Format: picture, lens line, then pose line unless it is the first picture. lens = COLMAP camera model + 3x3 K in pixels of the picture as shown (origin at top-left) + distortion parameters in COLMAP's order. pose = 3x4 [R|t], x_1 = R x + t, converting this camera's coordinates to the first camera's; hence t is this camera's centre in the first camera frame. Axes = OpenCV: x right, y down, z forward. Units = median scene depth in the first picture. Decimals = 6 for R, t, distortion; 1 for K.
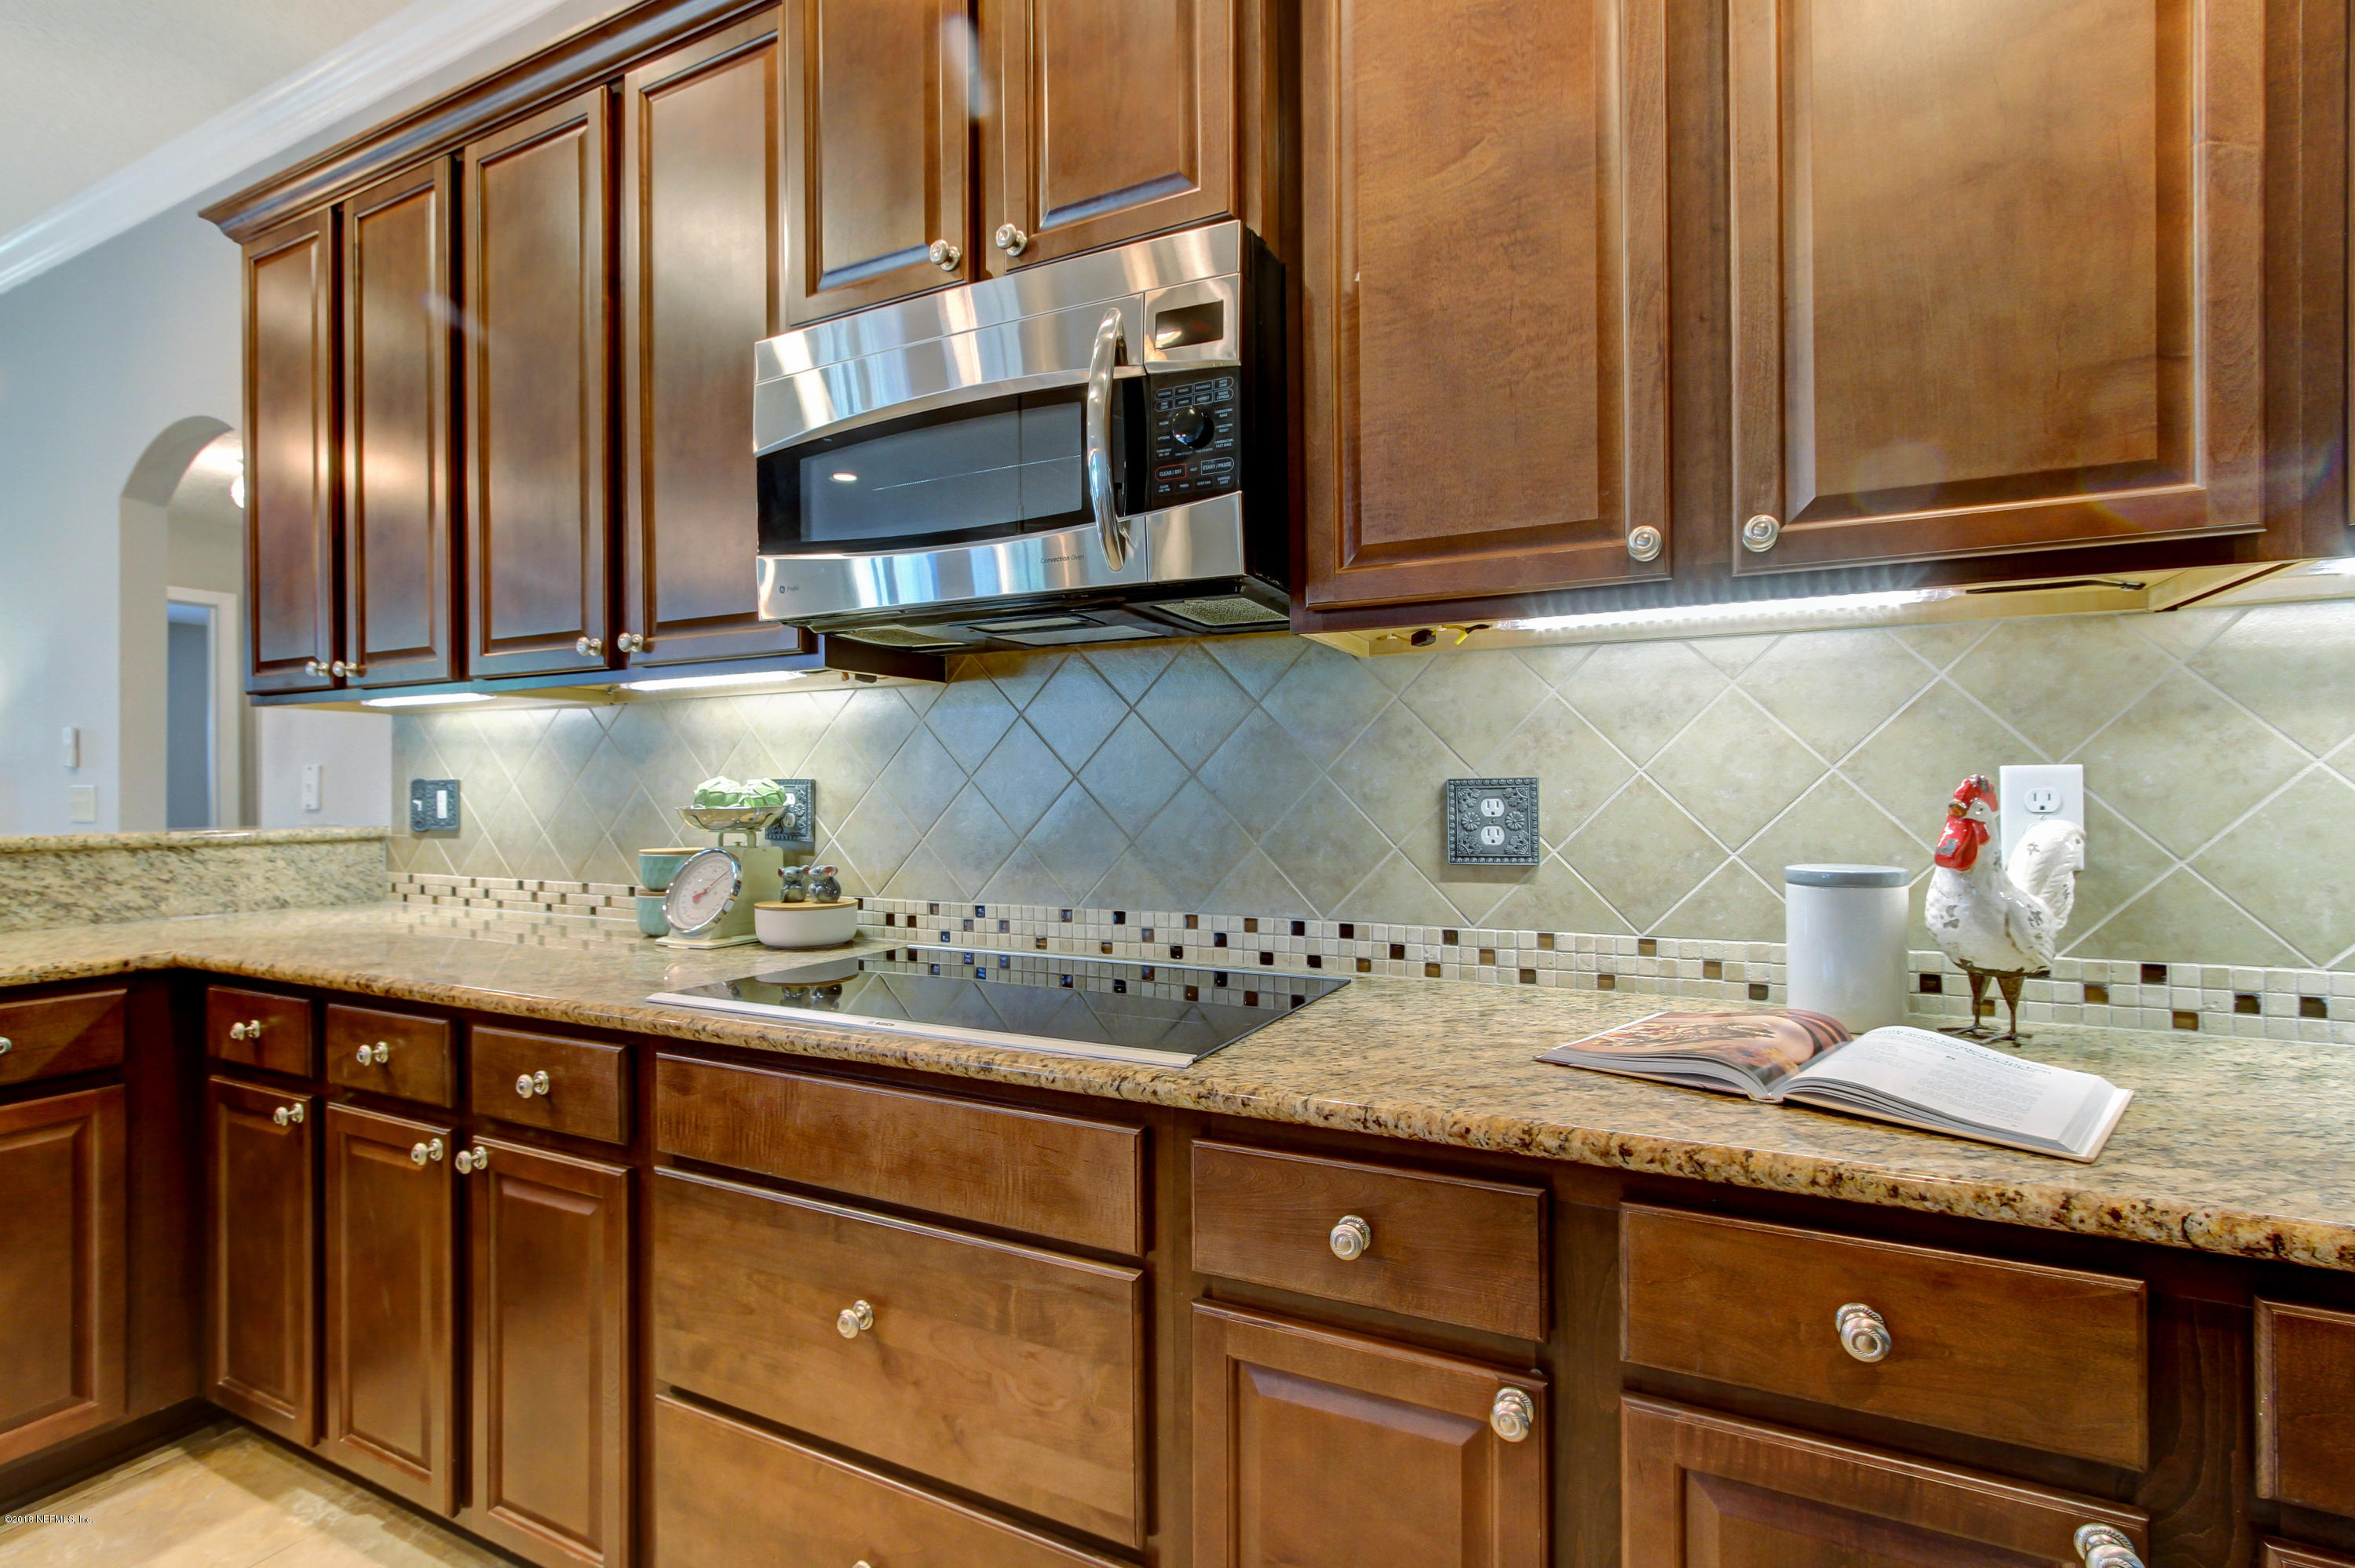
lens RADIAL K [[1097.1, 0, 1169.4], [0, 1097.1, 789.6], [0, 0, 1]] dist [-0.008661, 0.004849]
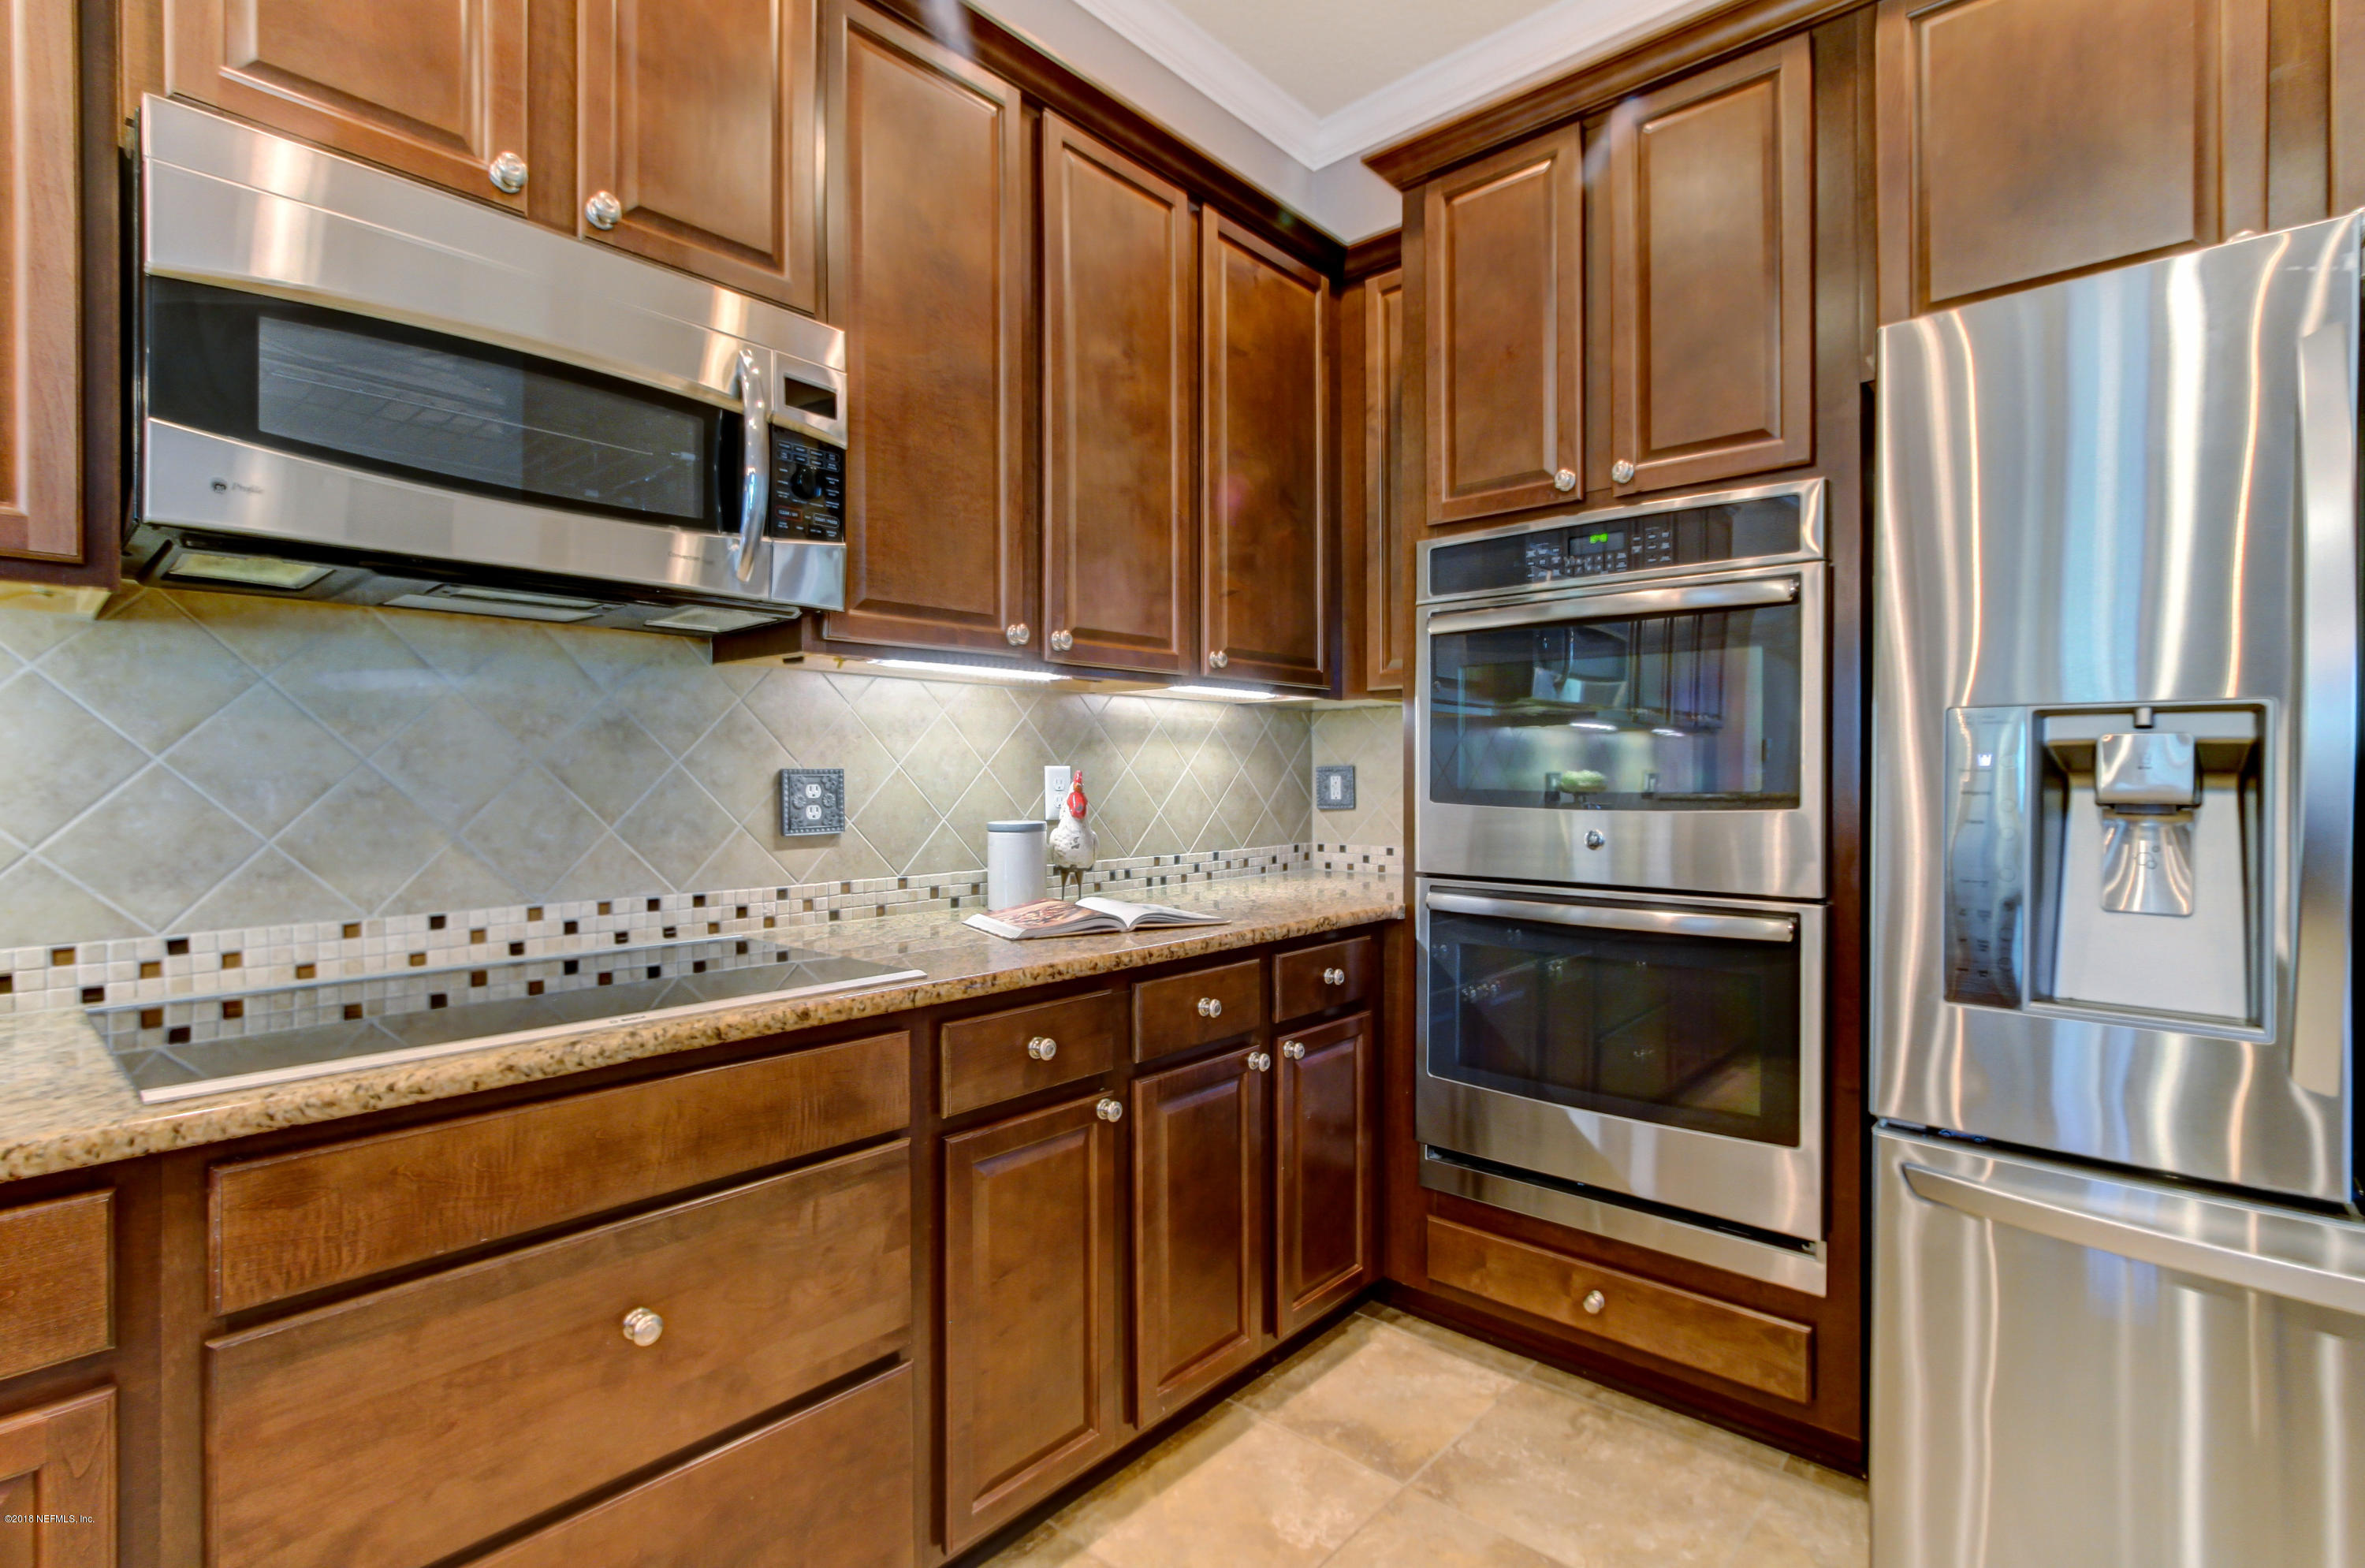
lens RADIAL K [[1120.5, 0, 1170.8], [0, 1120.5, 772.7], [0, 0, 1]] dist [-0.004090, 0.000085]
pose [[0.257759, 0.006922, 0.966184, -0.869345], [-0.002679, 0.999976, -0.006449, 0.001786], [-0.966205, -0.000926, 0.257772, 0.231485]]
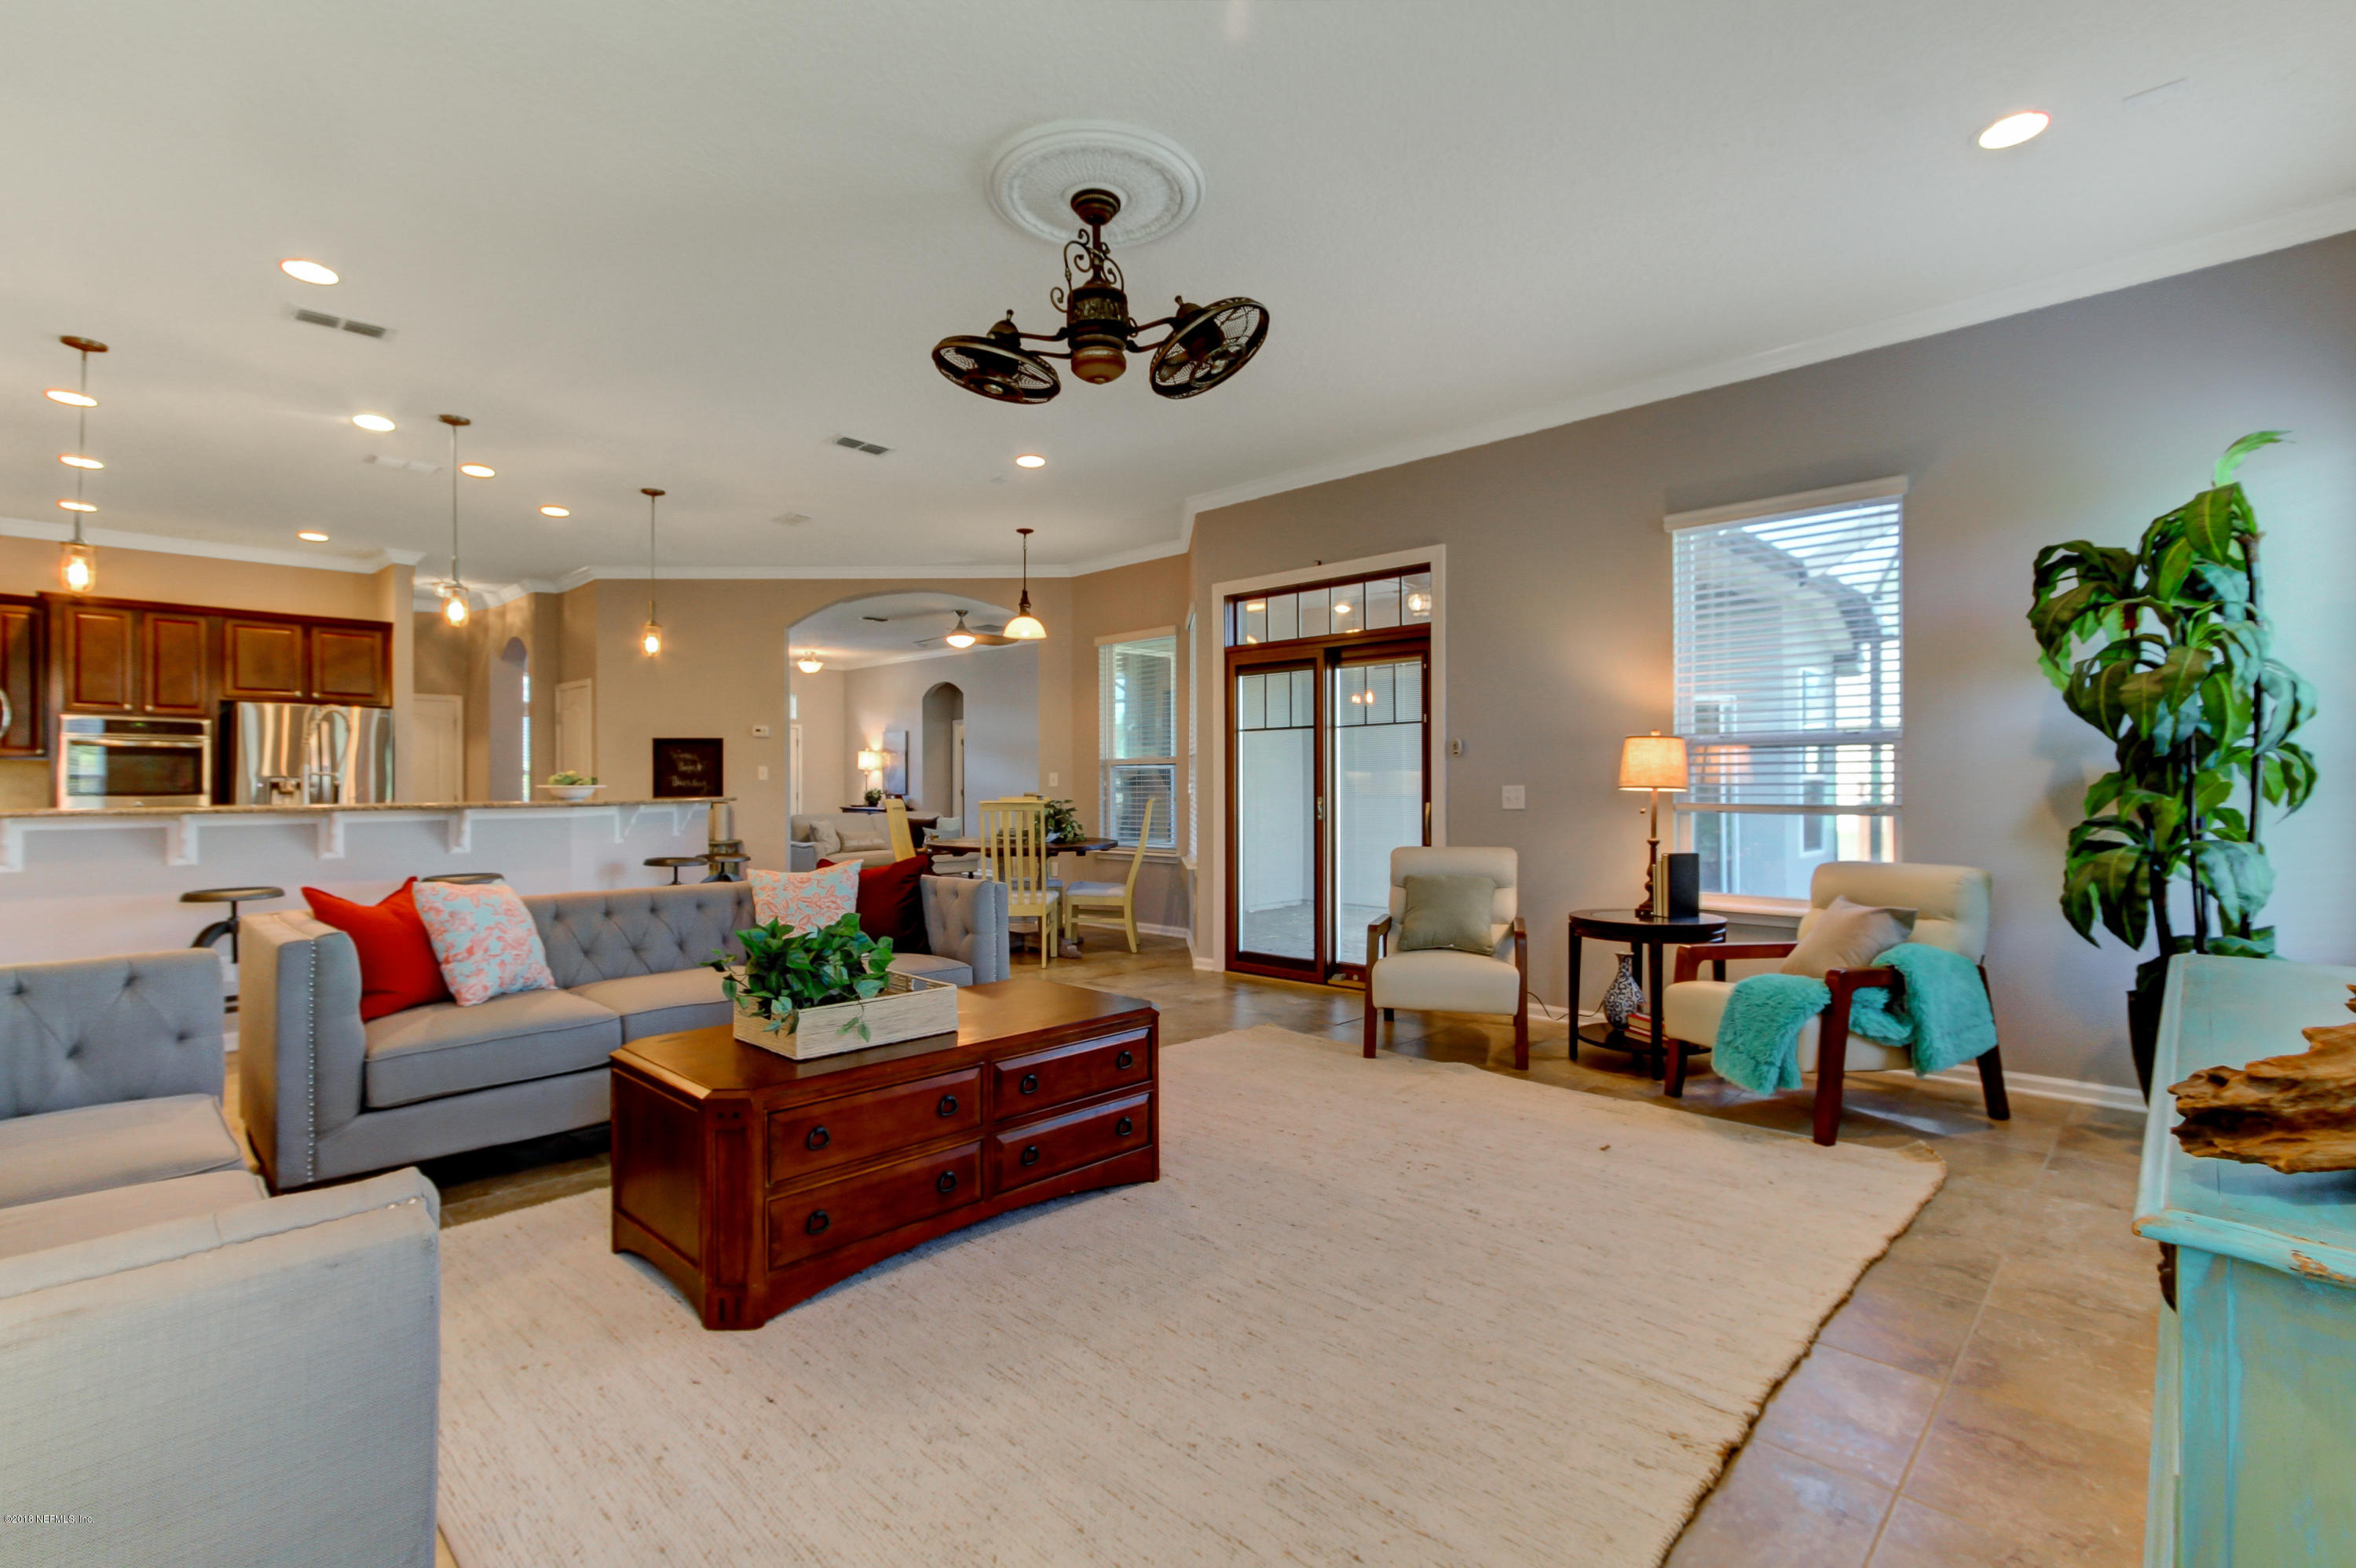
lens RADIAL K [[1085.2, 0, 1168.0], [0, 1085.2, 774.3], [0, 0, 1]] dist [0.000373, 0.000781]
pose [[-0.954665, 0.009466, 0.297533, -5.220682], [0.005956, 0.999902, -0.012699, 0.022091], [-0.297624, -0.010352, -0.954627, 3.307394]]
